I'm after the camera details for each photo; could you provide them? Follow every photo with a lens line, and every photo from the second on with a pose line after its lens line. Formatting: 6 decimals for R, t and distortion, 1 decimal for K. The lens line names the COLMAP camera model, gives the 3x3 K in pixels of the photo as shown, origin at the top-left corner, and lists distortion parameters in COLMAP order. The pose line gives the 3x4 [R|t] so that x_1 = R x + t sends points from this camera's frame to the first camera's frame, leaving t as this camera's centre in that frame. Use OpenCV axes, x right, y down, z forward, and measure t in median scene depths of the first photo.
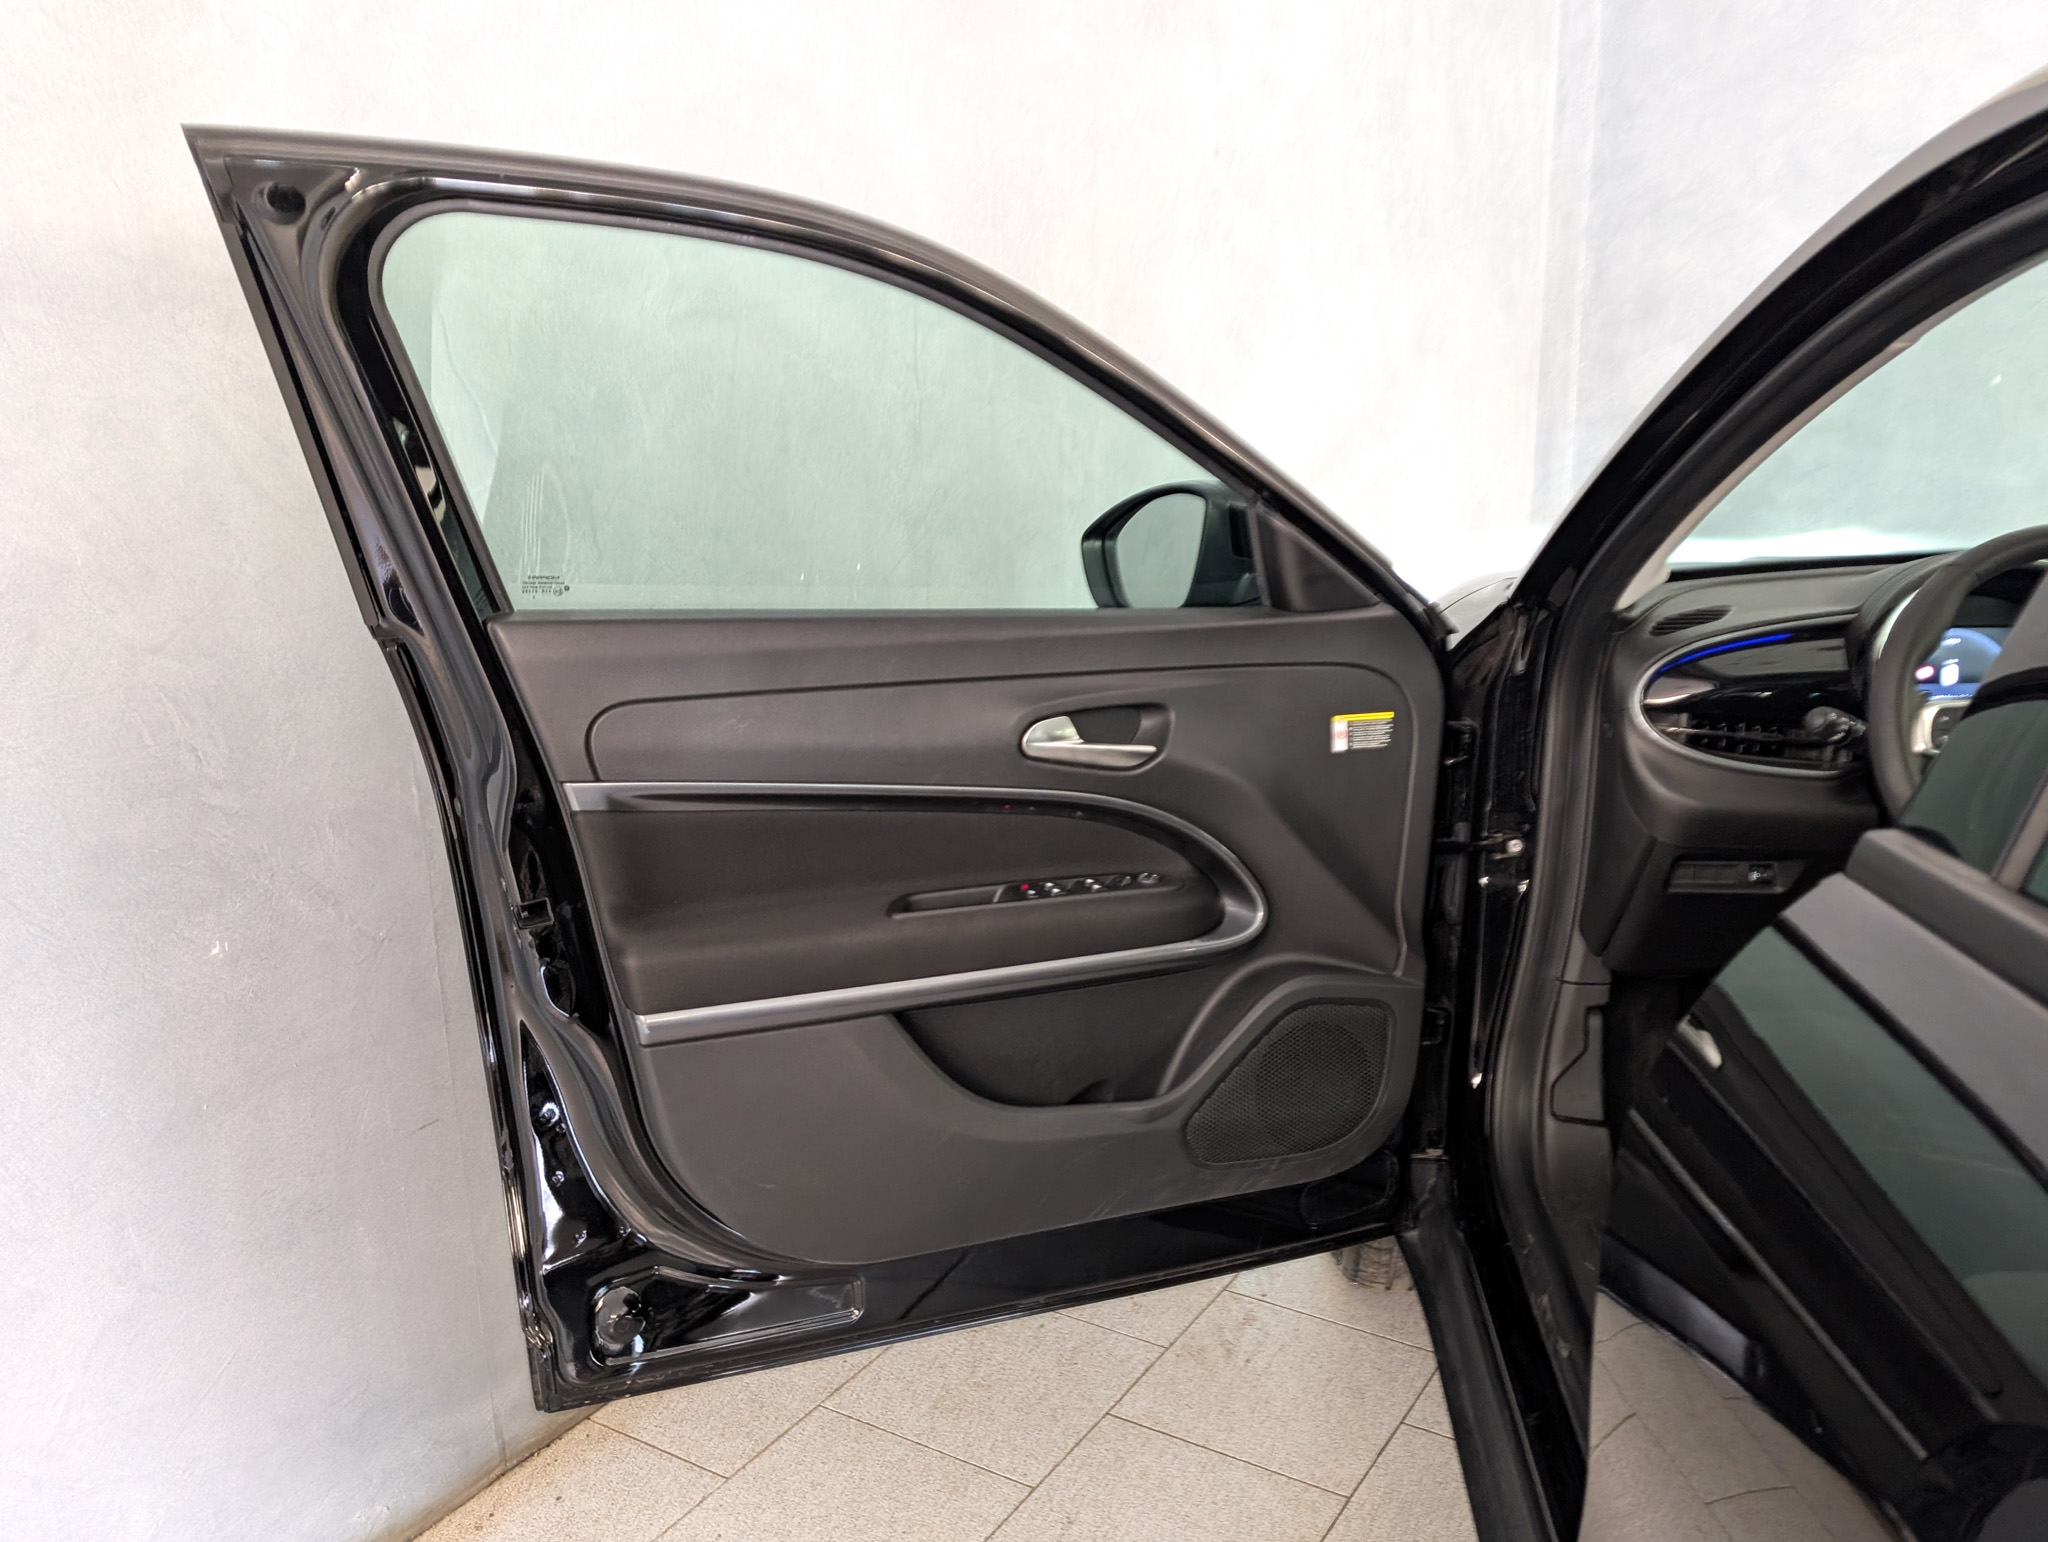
lens RADIAL K [[1641.5, 0, 1056.5], [0, 1641.5, 862.8], [0, 0, 1]] dist [-0.043494, -0.009883]
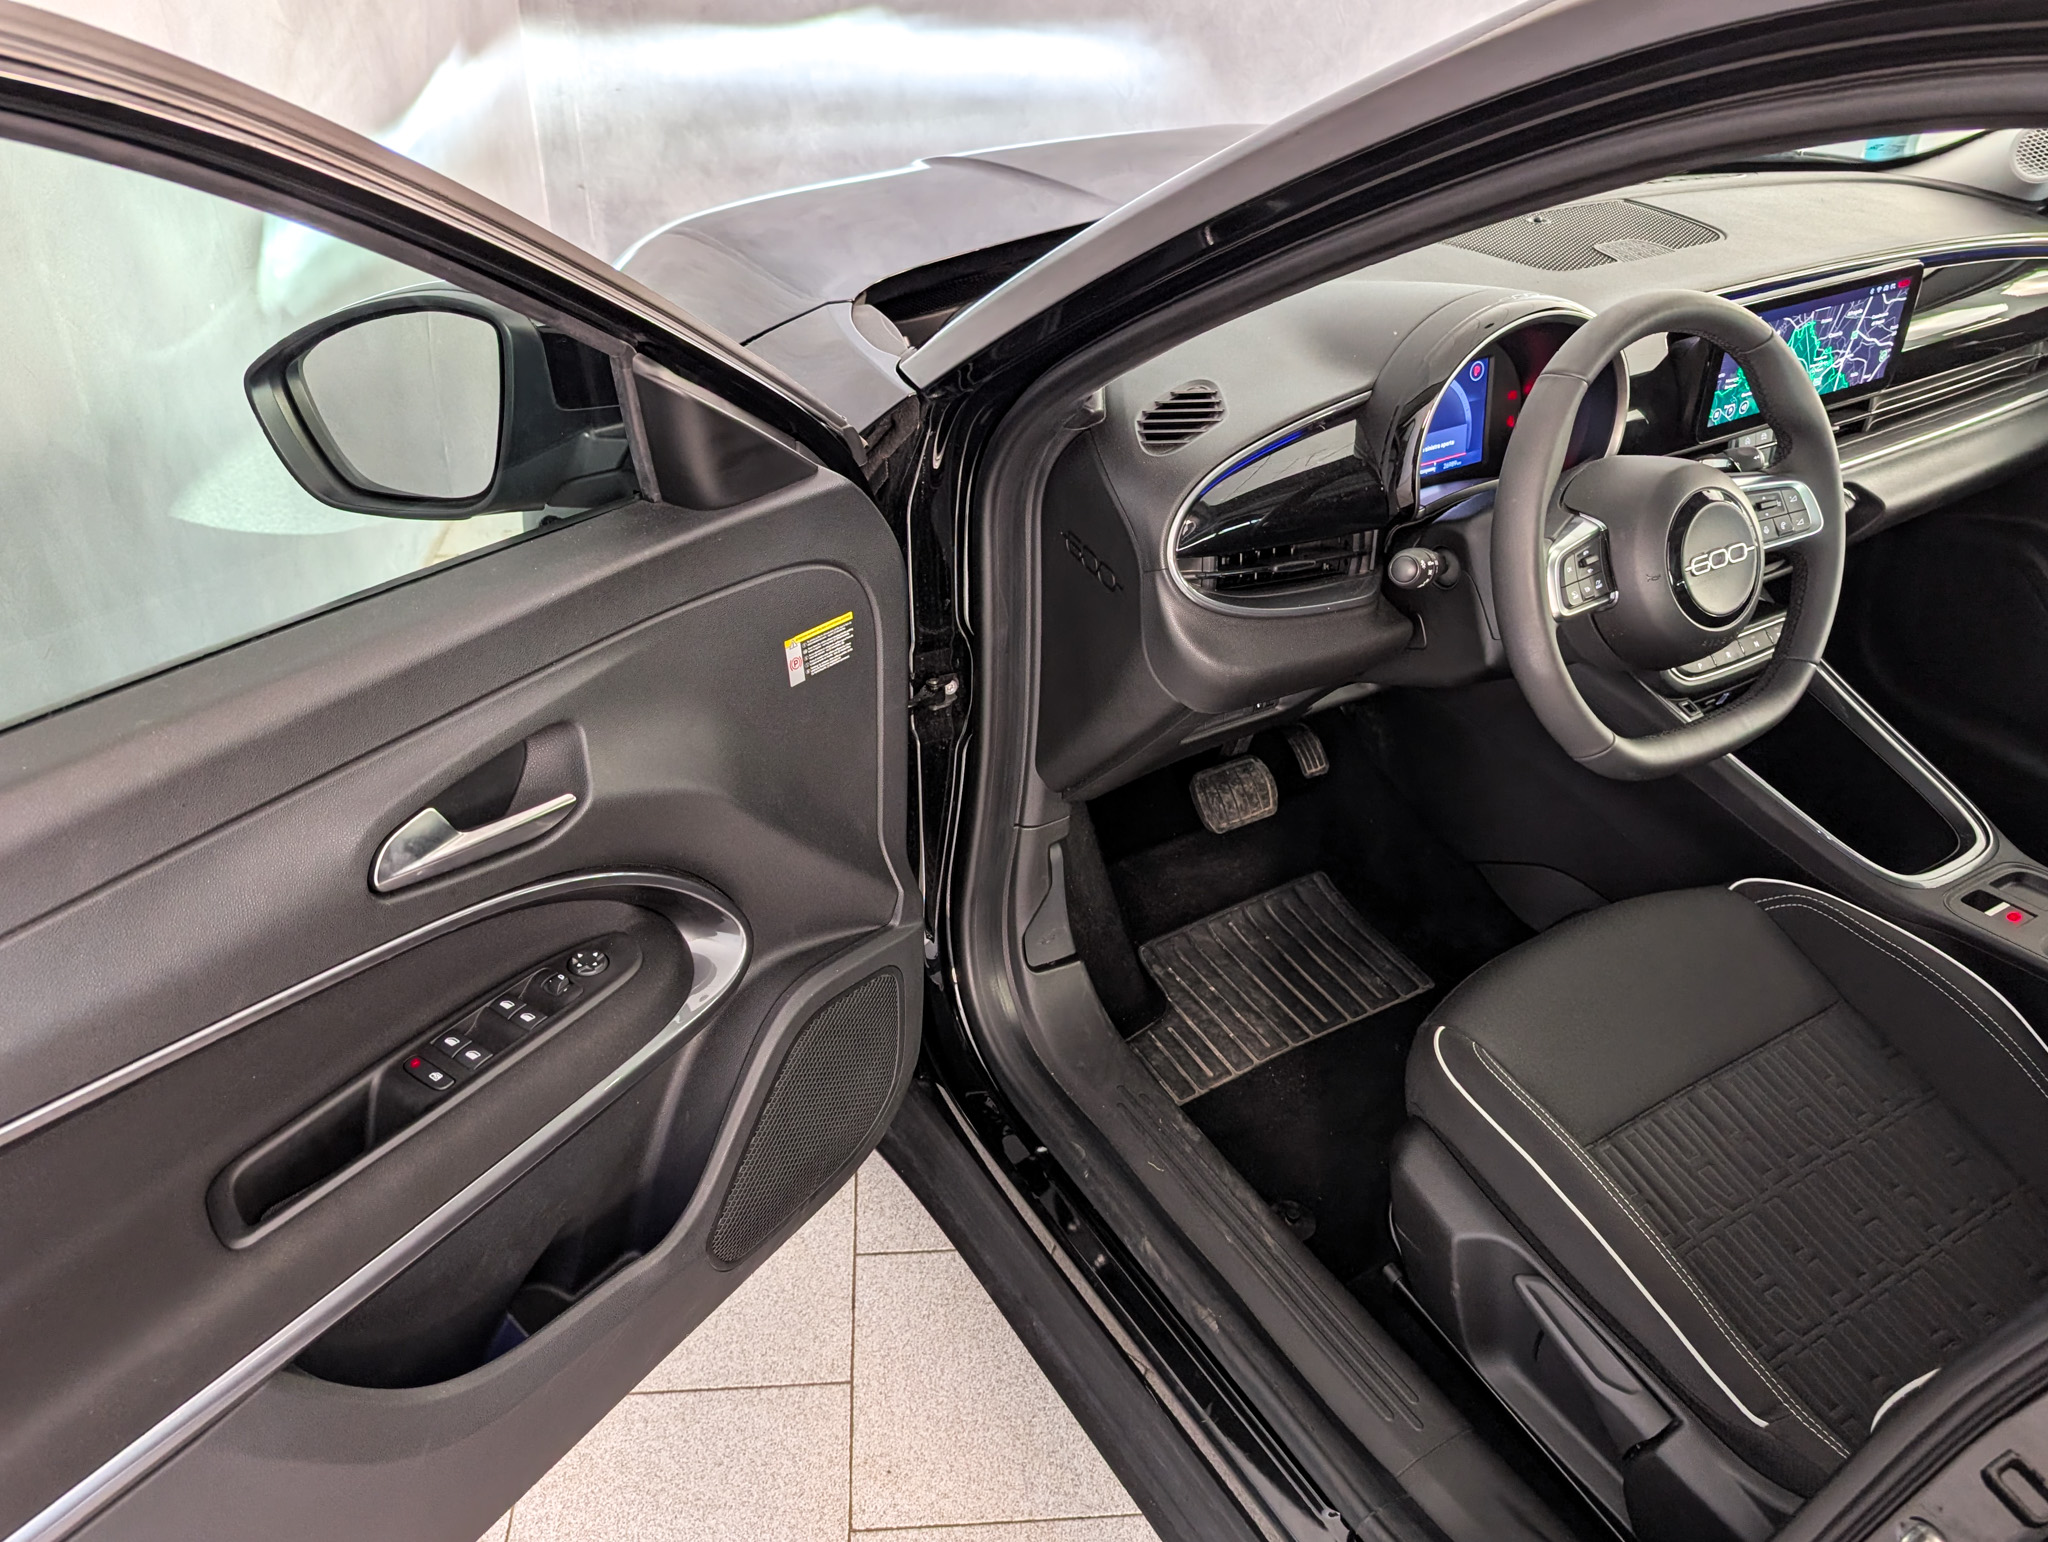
lens RADIAL K [[1524.9, 0, 1026.8], [0, 1524.9, 778.6], [0, 0, 1]] dist [0.002449, -0.009964]
pose [[0.803273, -0.298375, 0.515485, -0.093527], [0.126546, 0.931210, 0.341811, -0.239863], [-0.582012, -0.209335, 0.785774, 0.428548]]
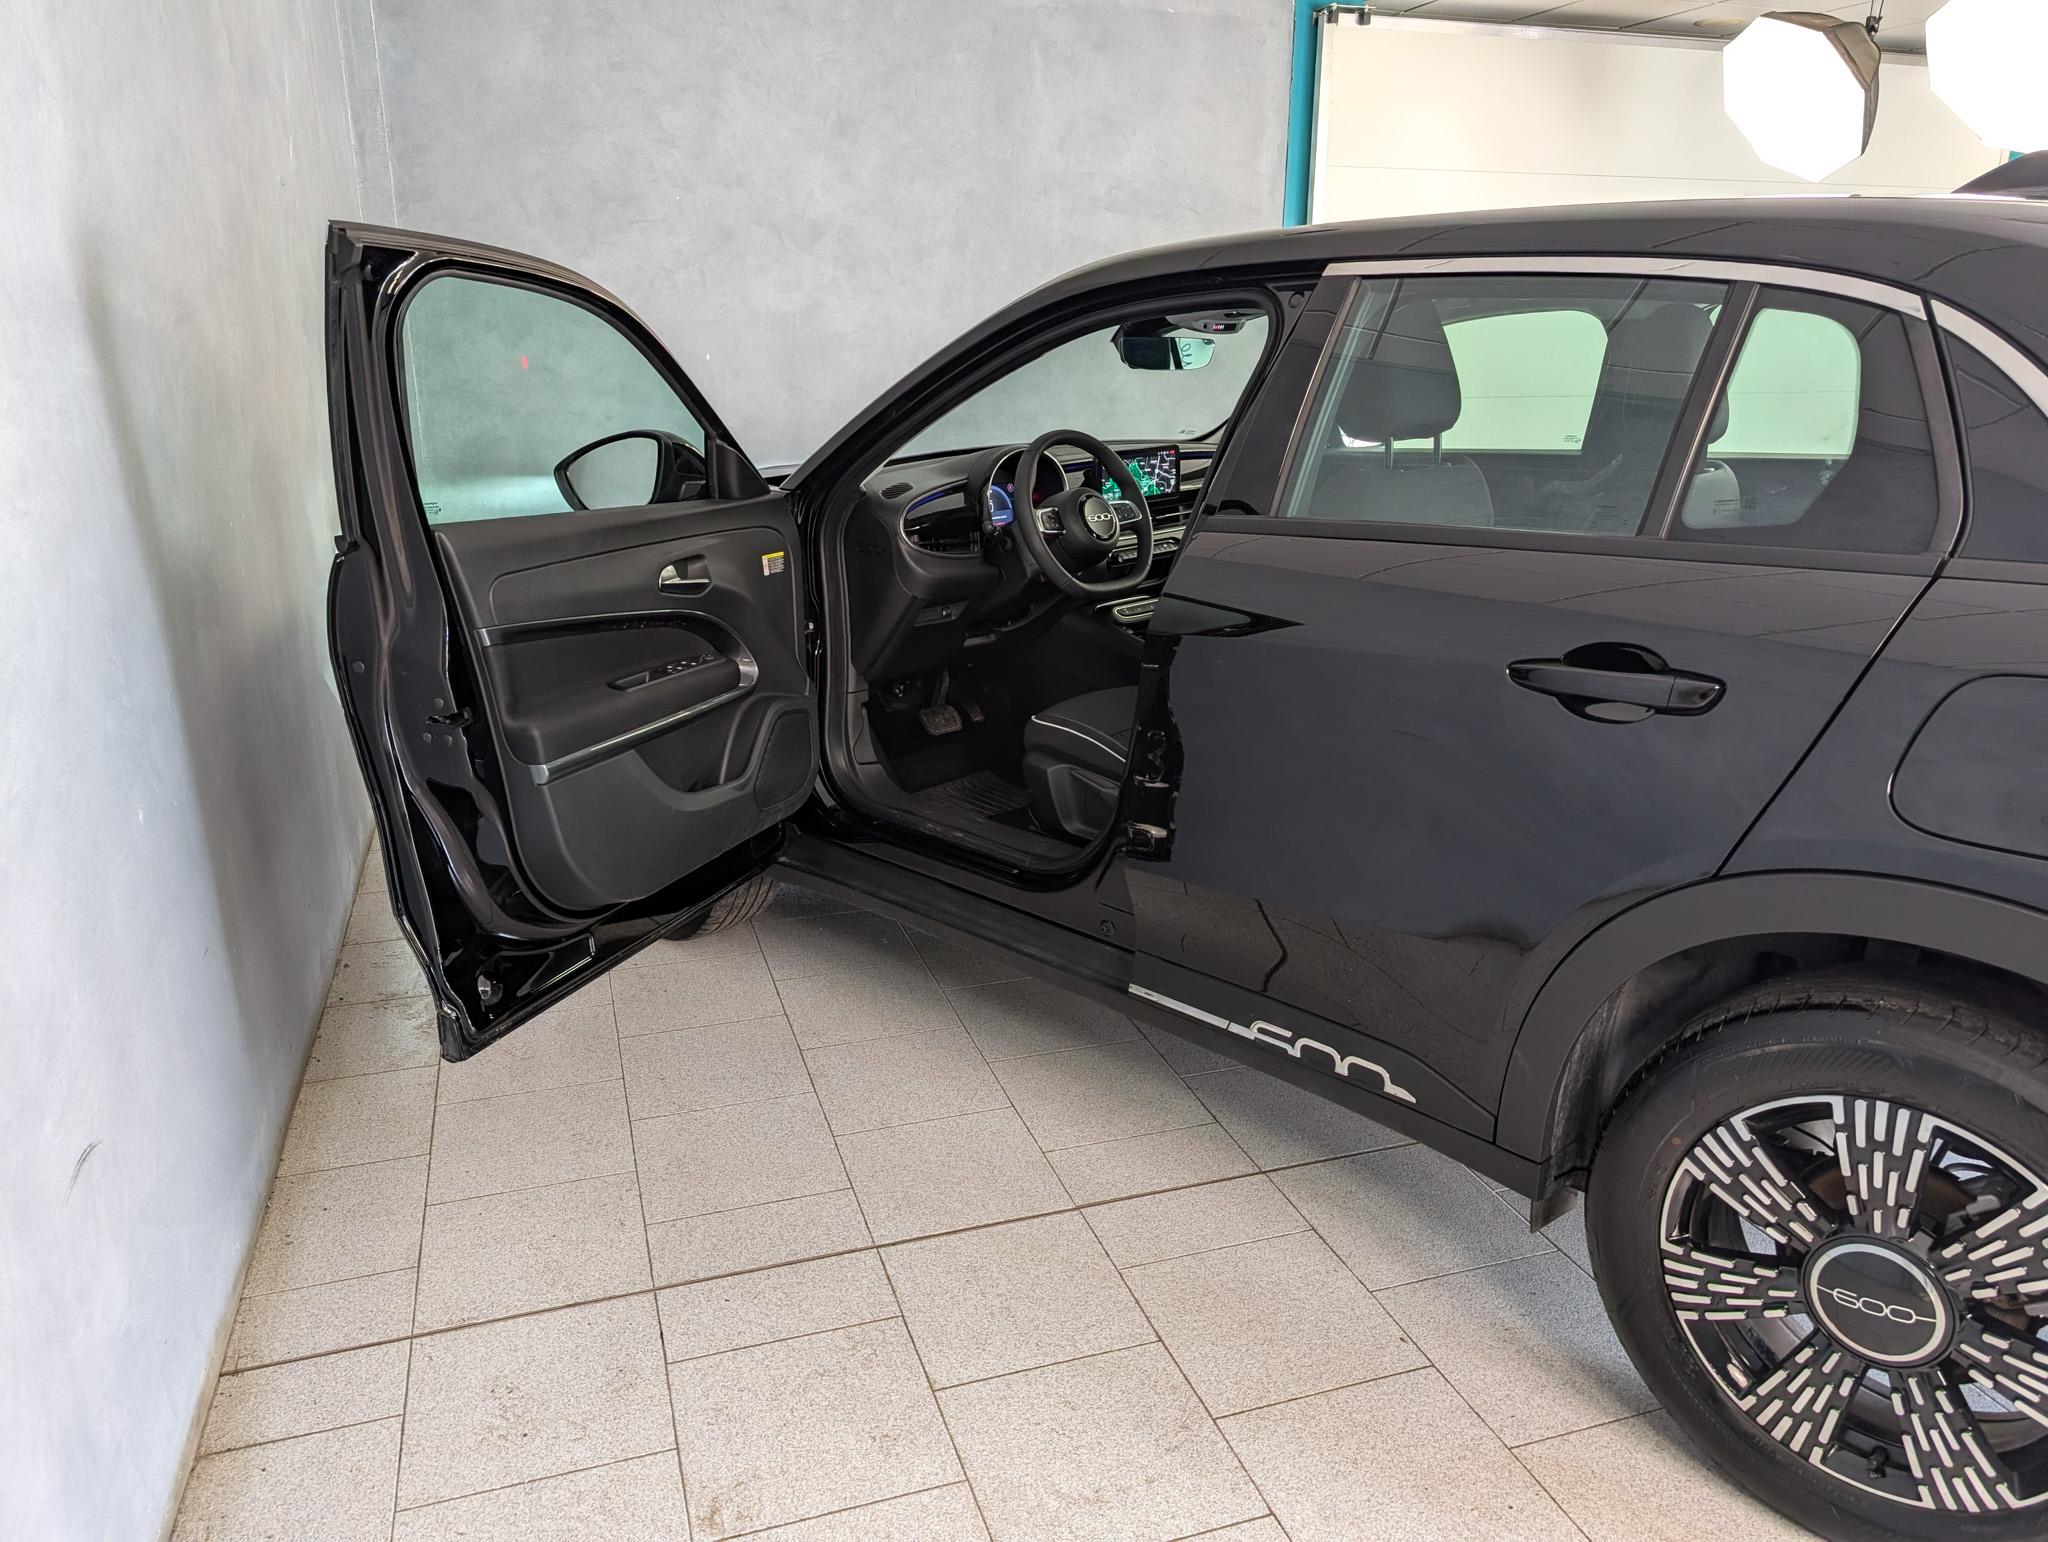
lens RADIAL K [[1414.9, 0, 1041.7], [0, 1414.9, 795.3], [0, 0, 1]] dist [0.001382, -0.026667]
pose [[0.631605, -0.216667, 0.744400, -0.858770], [0.205444, 0.972605, 0.108775, 0.061936], [-0.747575, 0.084230, 0.658815, -0.244271]]
